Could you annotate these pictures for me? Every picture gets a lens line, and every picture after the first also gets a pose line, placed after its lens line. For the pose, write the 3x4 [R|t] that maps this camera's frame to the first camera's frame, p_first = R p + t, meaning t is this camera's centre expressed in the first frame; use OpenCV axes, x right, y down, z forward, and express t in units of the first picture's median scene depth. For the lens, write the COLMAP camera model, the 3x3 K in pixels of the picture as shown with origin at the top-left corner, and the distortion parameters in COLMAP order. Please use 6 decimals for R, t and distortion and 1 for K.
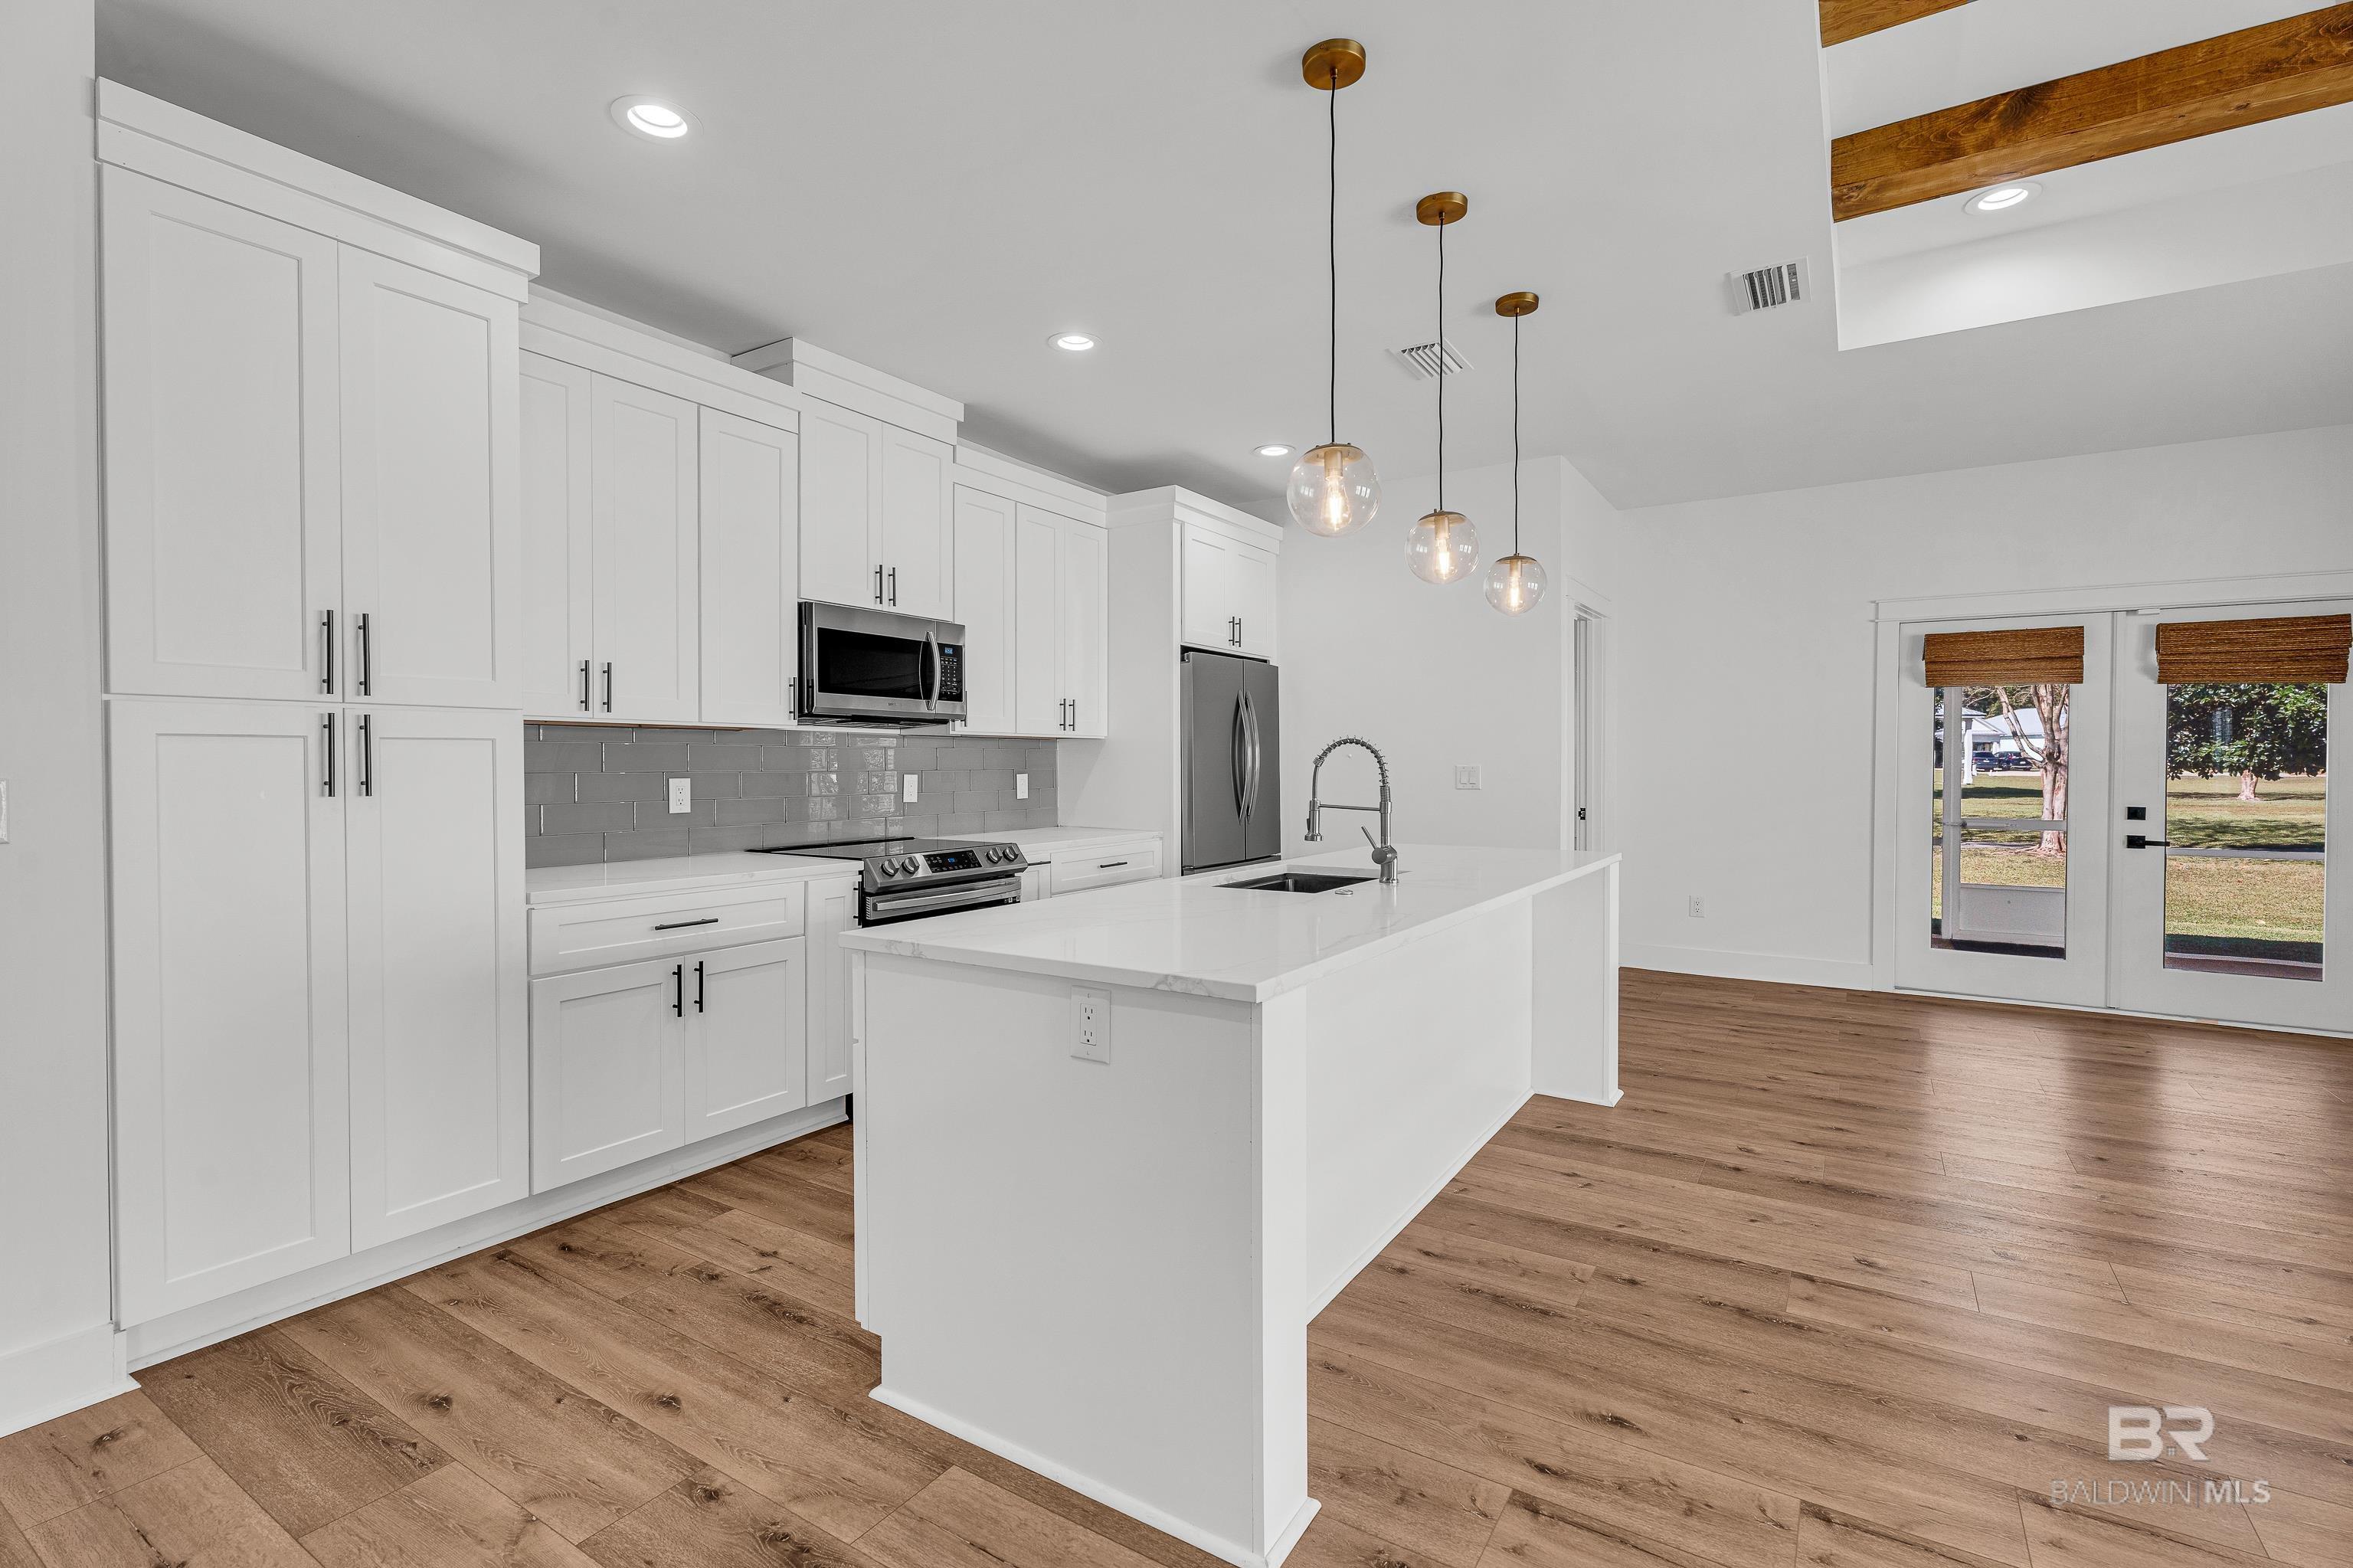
lens RADIAL K [[1069.8, 0, 1155.8], [0, 1069.8, 775.8], [0, 0, 1]] dist [-0.001985, -0.001255]
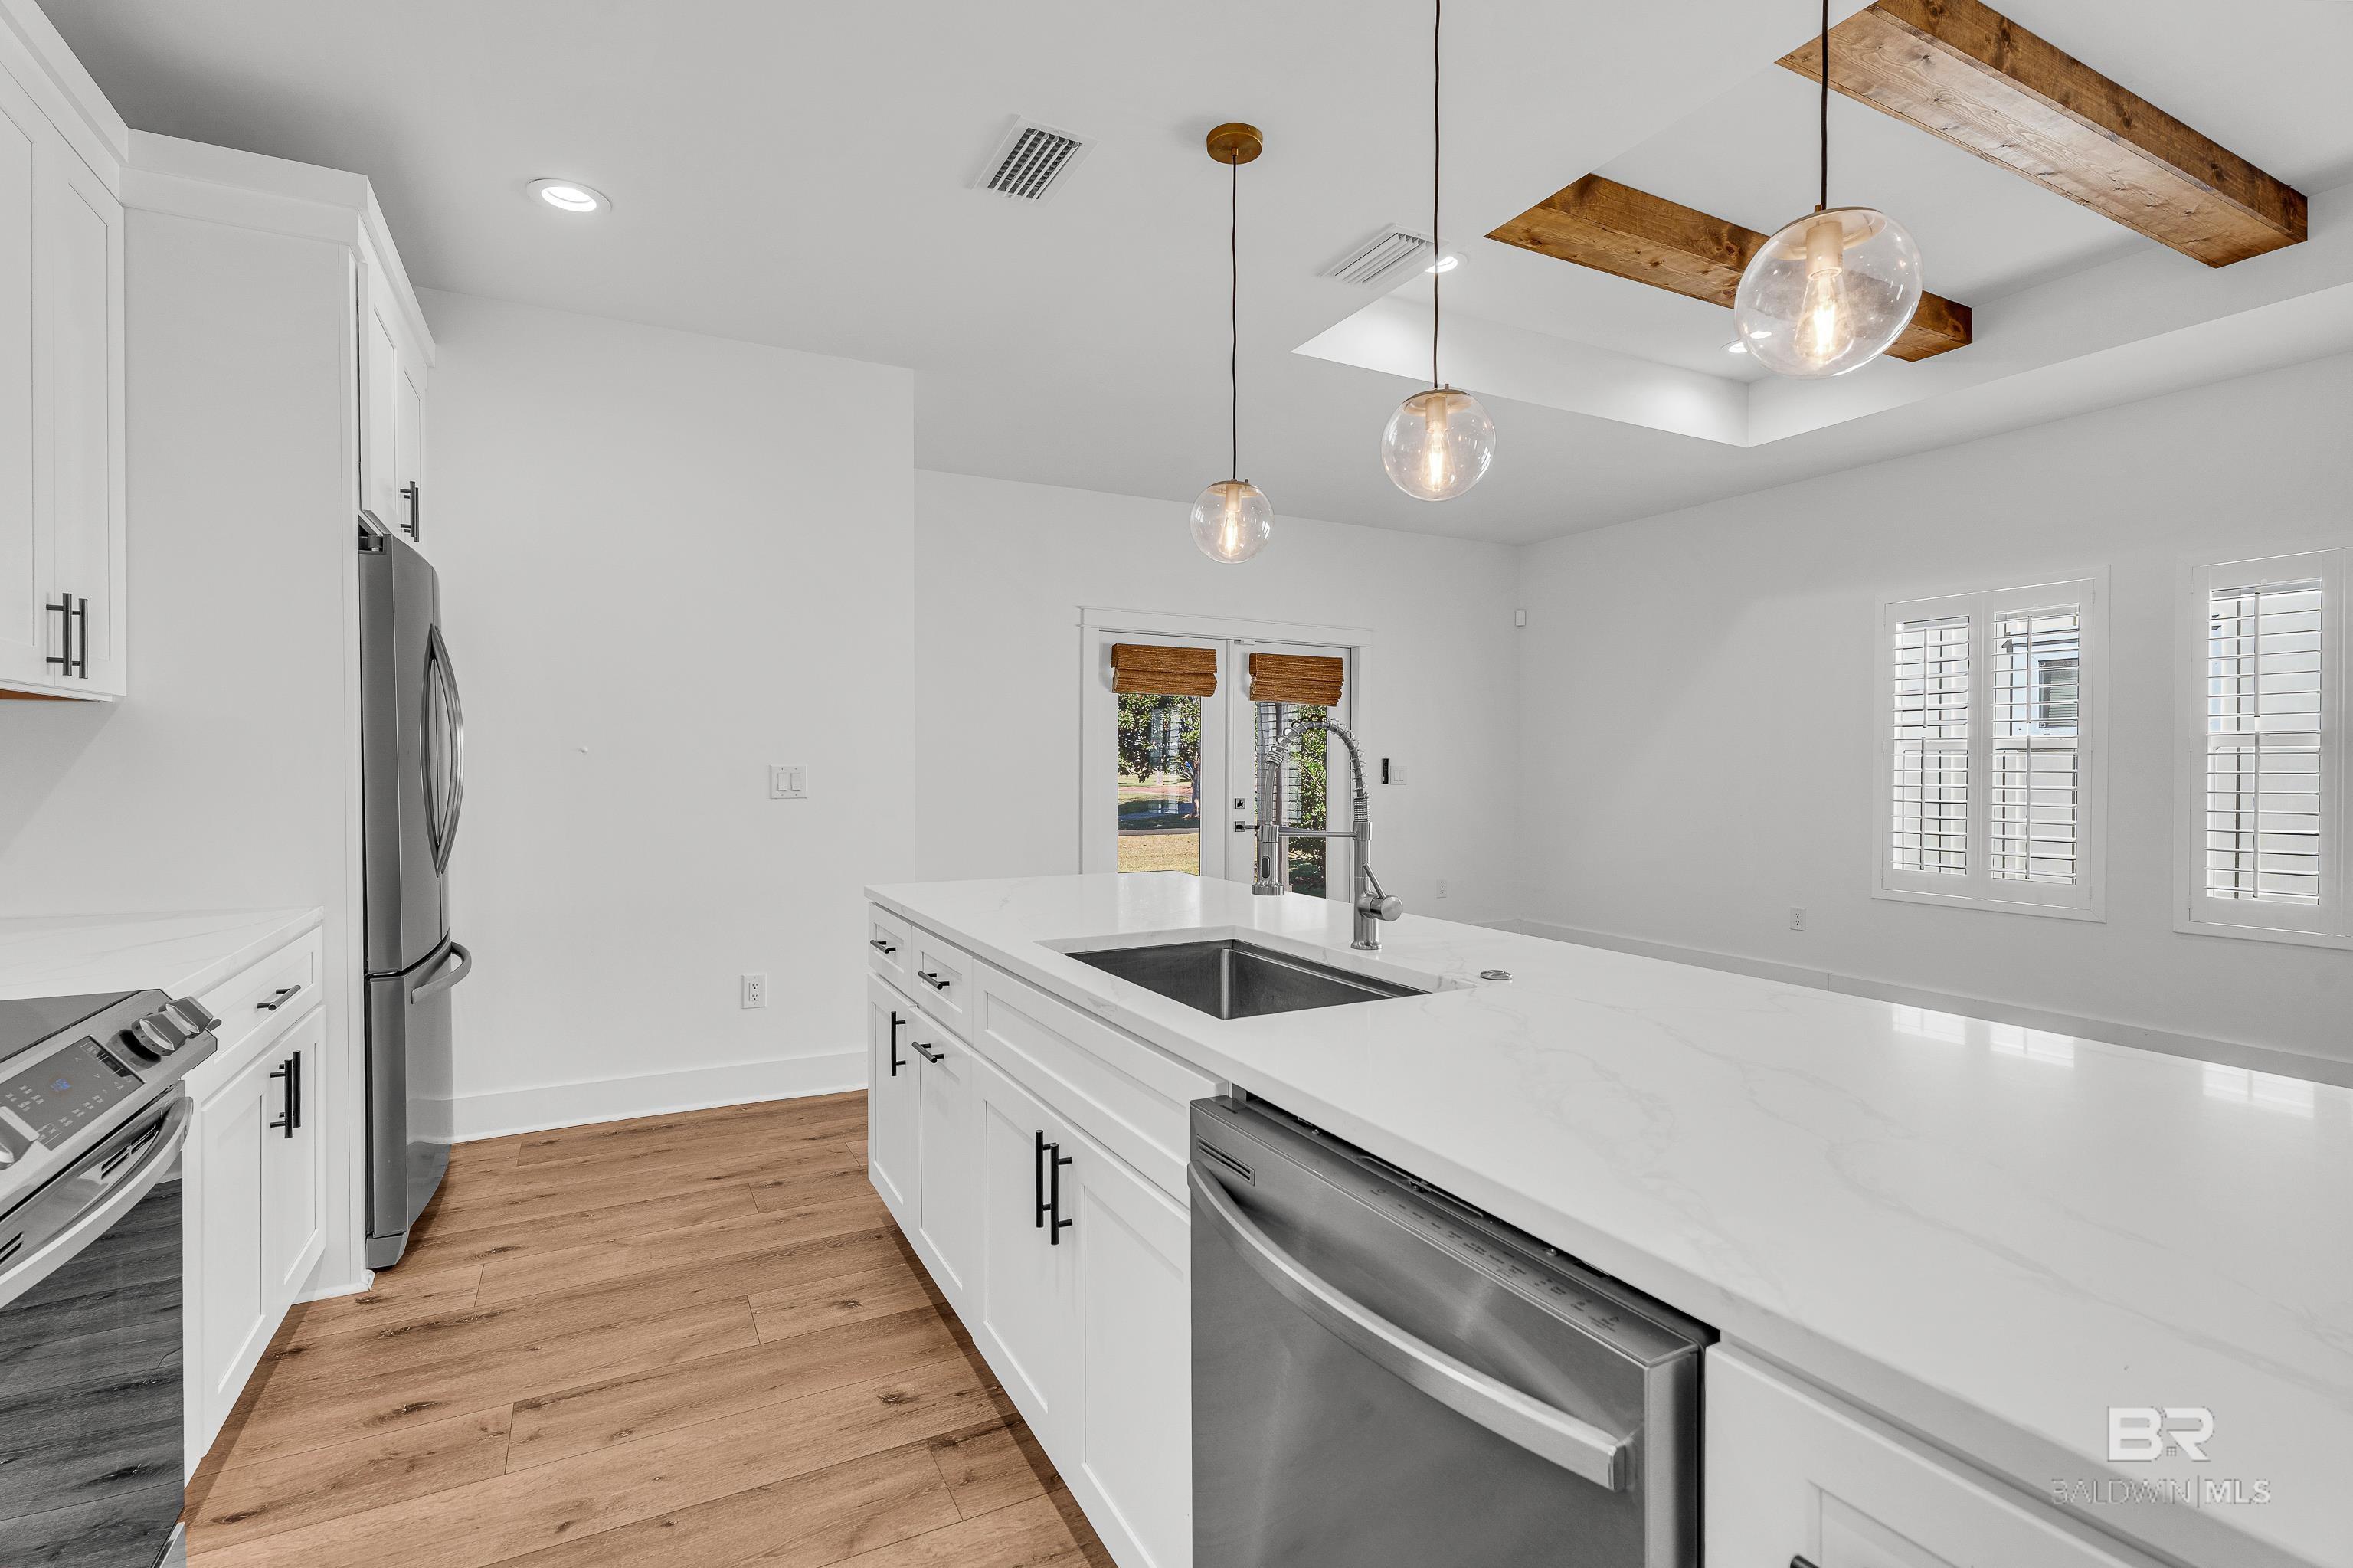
lens RADIAL K [[1069.8, 0, 1172.7], [0, 1069.8, 777.0], [0, 0, 1]] dist [-0.001985, -0.001255]
pose [[0.485885, -0.009794, 0.873968, -0.250938], [0.003561, 0.999951, 0.009226, -0.008411], [-0.874016, -0.001370, 0.485896, 0.531160]]
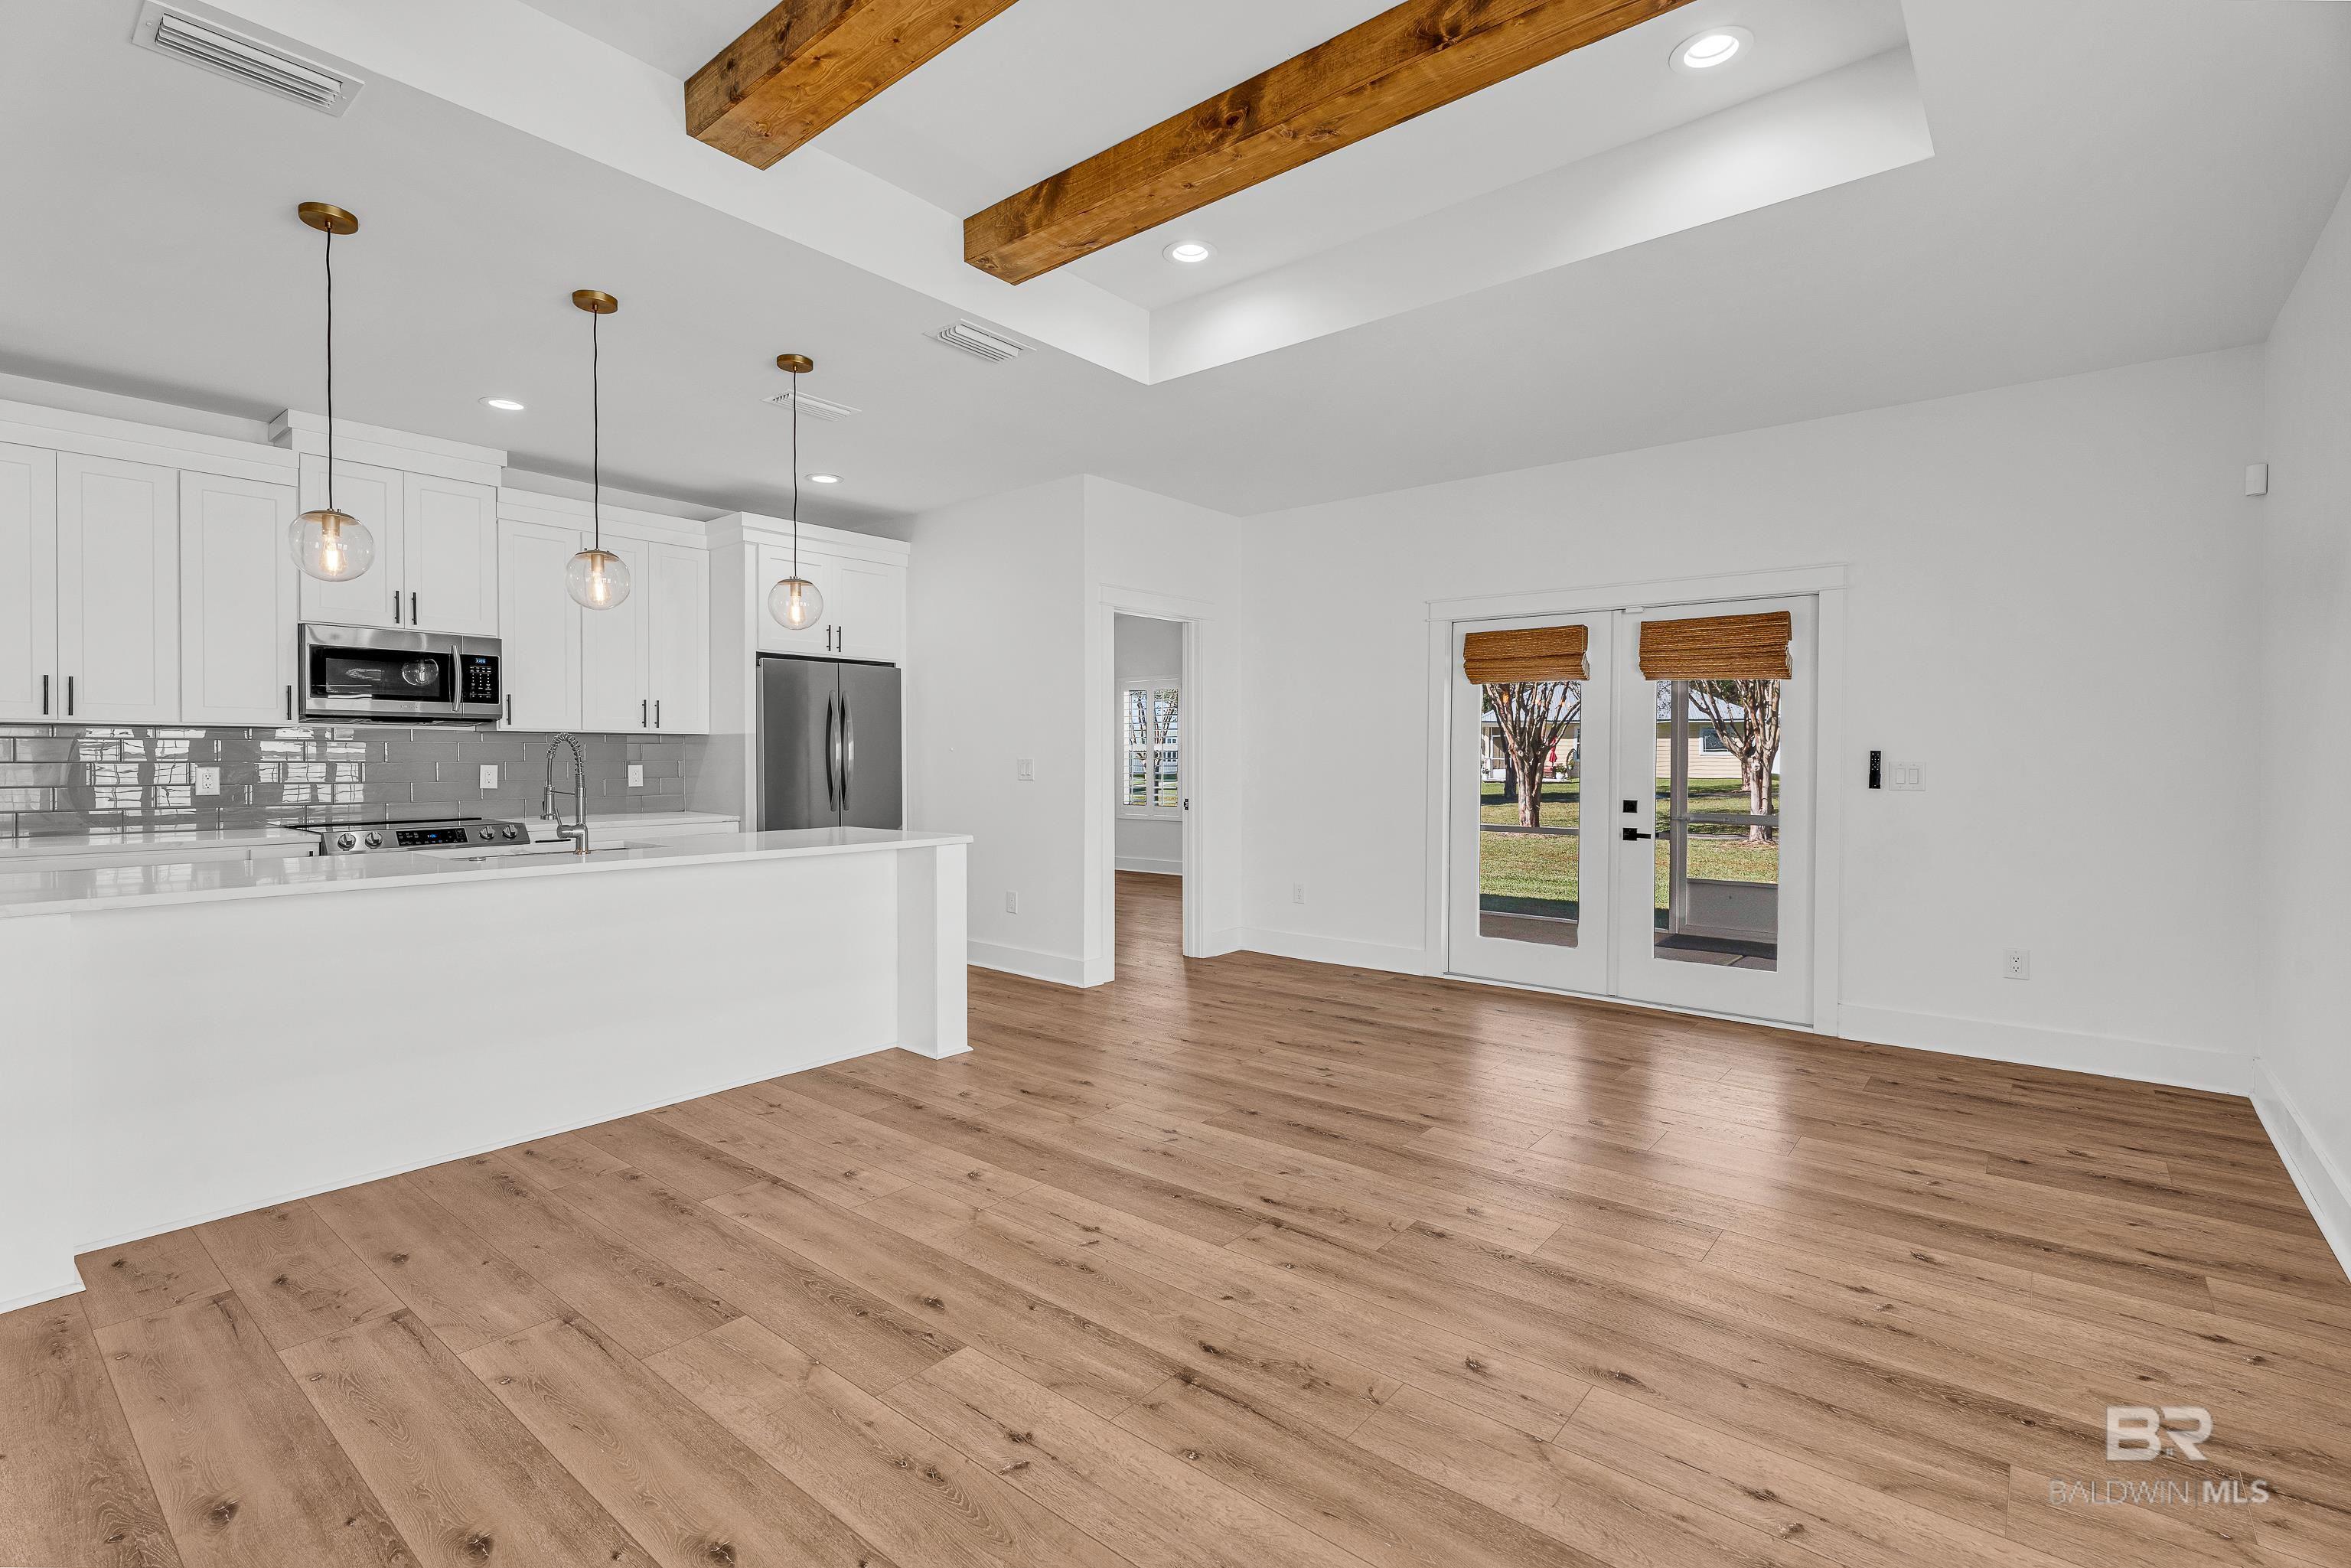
lens RADIAL K [[1068.8, 0, 1155.6], [0, 1068.8, 762.9], [0, 0, 1]] dist [-0.001985, -0.001255]
pose [[0.993144, 0.002631, -0.116867, 0.677784], [-0.003241, 0.999982, -0.005035, 0.000111], [0.116852, 0.005379, 0.993135, -0.088024]]
